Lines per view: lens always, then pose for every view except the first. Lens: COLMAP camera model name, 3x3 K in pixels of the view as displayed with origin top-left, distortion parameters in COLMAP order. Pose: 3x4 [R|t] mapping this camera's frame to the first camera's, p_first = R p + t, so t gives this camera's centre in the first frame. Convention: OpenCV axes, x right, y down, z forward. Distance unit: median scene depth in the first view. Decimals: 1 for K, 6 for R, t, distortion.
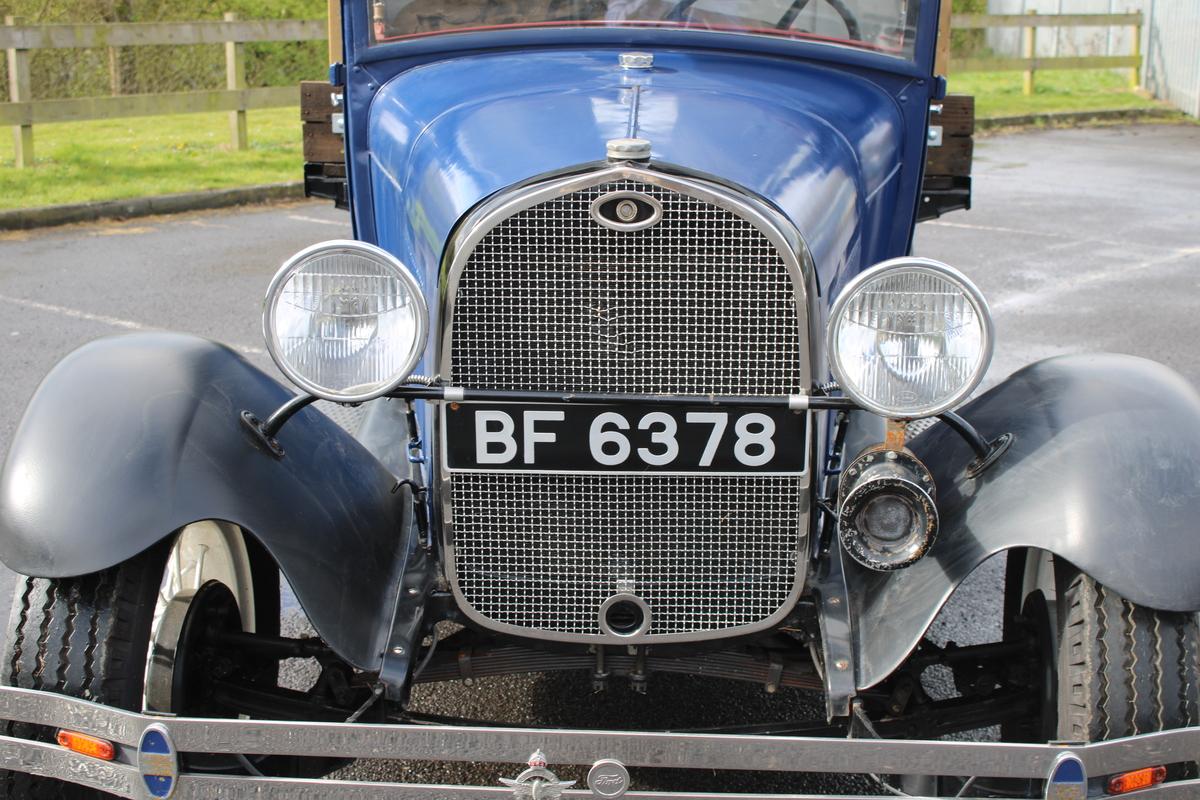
lens RADIAL K [[1844.6, 0, 600.0], [0, 1844.6, 400.0], [0, 0, 1]] dist [0.010125, 0.025320]
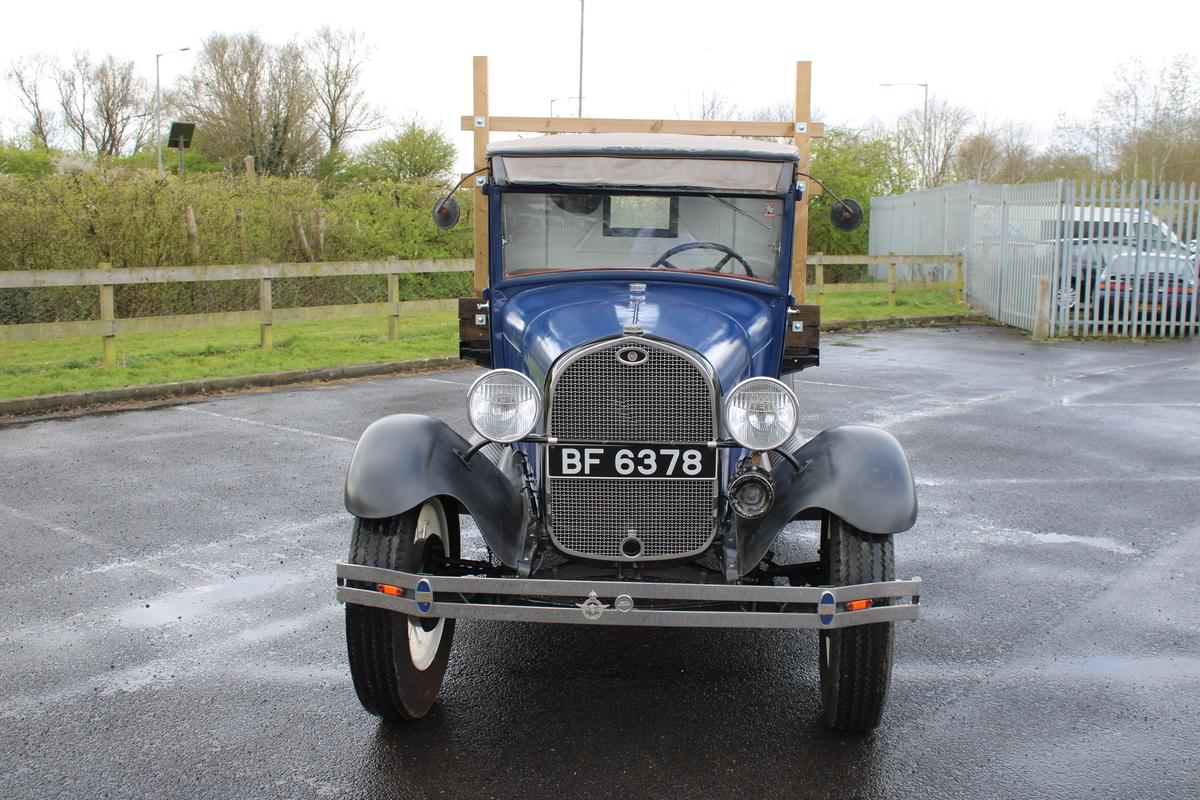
lens RADIAL K [[1469.7, 0, 600.0], [0, 1469.7, 400.0], [0, 0, 1]] dist [-0.075302, 0.044269]
pose [[0.999946, 0.000990, -0.010321, -0.005677], [-0.002022, 0.994937, -0.100484, 0.118176], [0.010170, 0.100499, 0.994885, -0.693156]]
